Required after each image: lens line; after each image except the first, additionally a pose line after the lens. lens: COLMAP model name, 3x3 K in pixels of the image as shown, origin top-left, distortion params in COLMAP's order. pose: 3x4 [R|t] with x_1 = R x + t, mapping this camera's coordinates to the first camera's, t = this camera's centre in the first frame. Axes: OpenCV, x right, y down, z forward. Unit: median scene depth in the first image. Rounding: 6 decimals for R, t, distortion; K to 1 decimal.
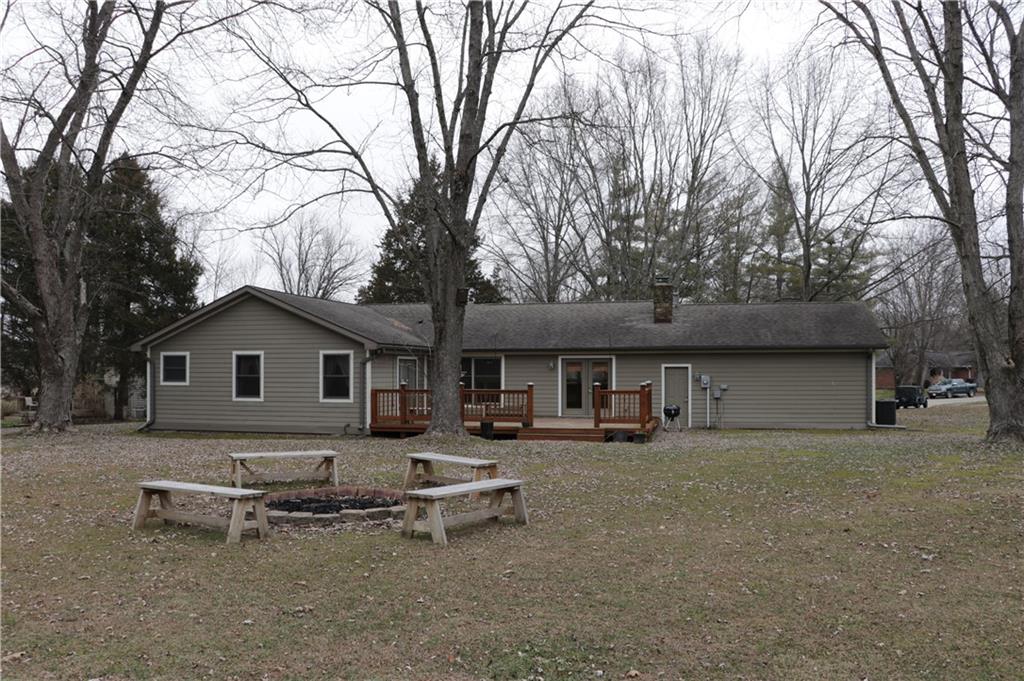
lens RADIAL K [[840.8, 0, 509.7], [0, 840.8, 349.4], [0, 0, 1]] dist [-0.179168, 0.158372]
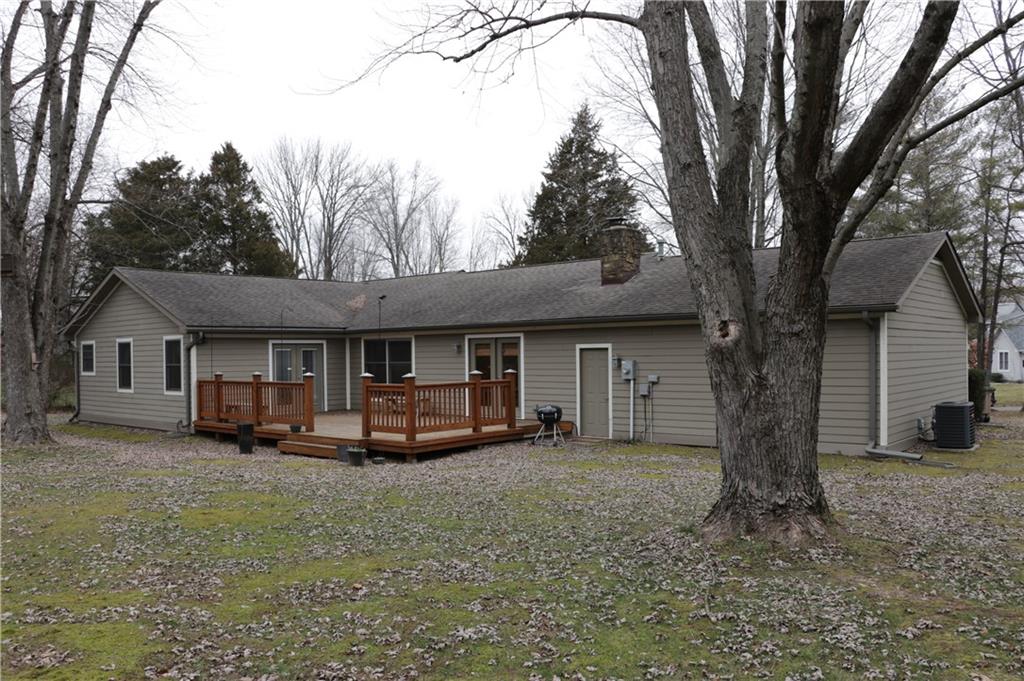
lens RADIAL K [[840.8, 0, 509.7], [0, 840.8, 349.4], [0, 0, 1]] dist [-0.179168, 0.158372]
pose [[0.886067, -0.014389, -0.463333, 0.484100], [0.021635, 0.999713, 0.010327, 0.014655], [0.463051, -0.019174, 0.886124, 0.398462]]
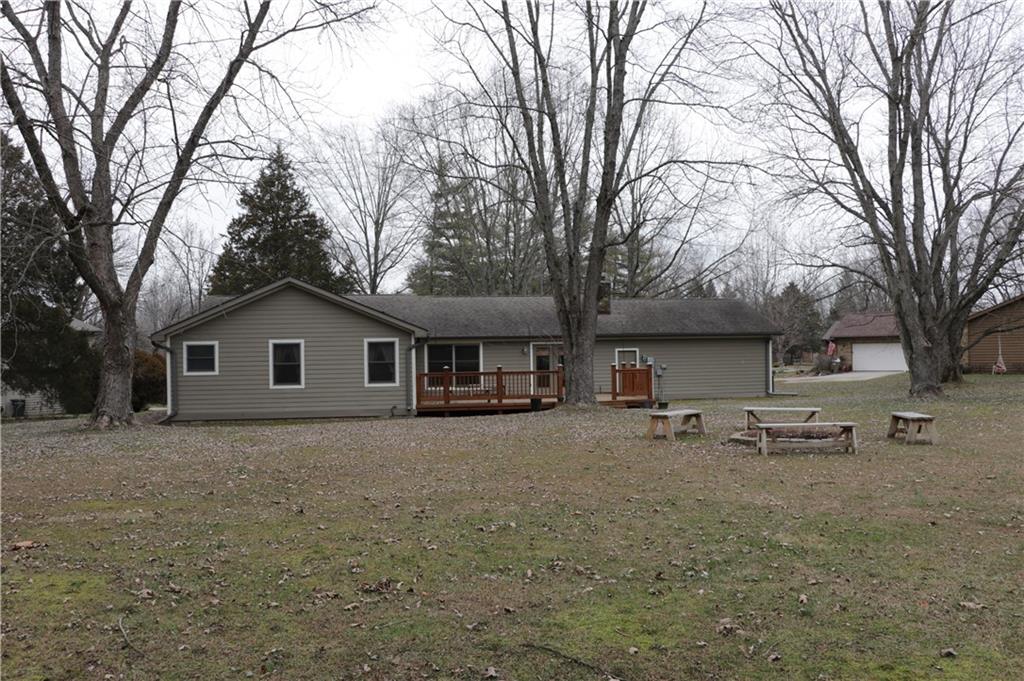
lens RADIAL K [[840.8, 0, 509.7], [0, 840.8, 349.4], [0, 0, 1]] dist [-0.179168, 0.158372]
pose [[0.918084, -0.010800, 0.396240, -0.472778], [0.005652, 0.999884, 0.014157, 0.001044], [-0.396347, -0.010758, 0.918038, -0.057334]]
